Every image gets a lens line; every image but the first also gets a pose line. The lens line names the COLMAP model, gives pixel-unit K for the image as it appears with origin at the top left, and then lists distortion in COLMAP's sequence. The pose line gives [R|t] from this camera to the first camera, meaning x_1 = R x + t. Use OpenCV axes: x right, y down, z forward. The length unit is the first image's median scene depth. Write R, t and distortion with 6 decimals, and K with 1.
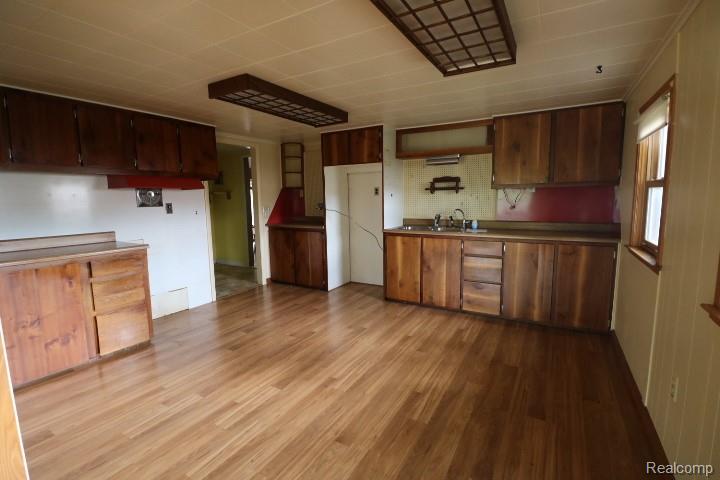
lens RADIAL K [[333.0, 0, 360.9], [0, 333.0, 238.3], [0, 0, 1]] dist [-0.008410, -0.002592]
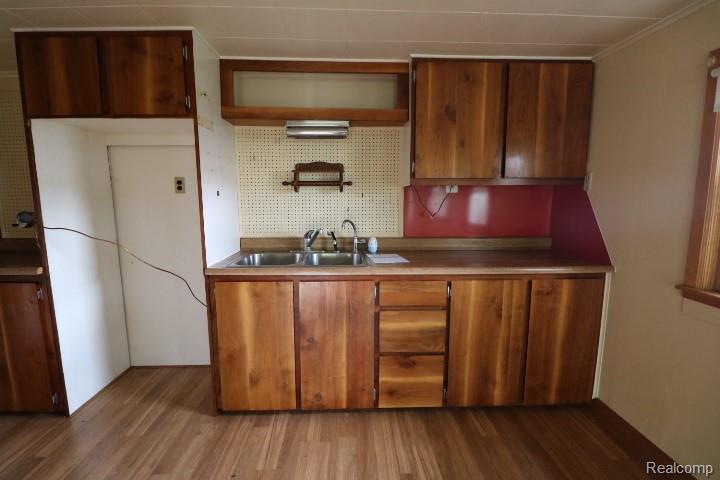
lens RADIAL K [[333.0, 0, 359.3], [0, 333.0, 238.5], [0, 0, 1]] dist [-0.008410, -0.002592]
pose [[0.846888, -0.056553, 0.528756, 0.007839], [0.051986, 0.998371, 0.023517, -0.068762], [-0.529224, 0.007572, 0.848448, 0.510734]]
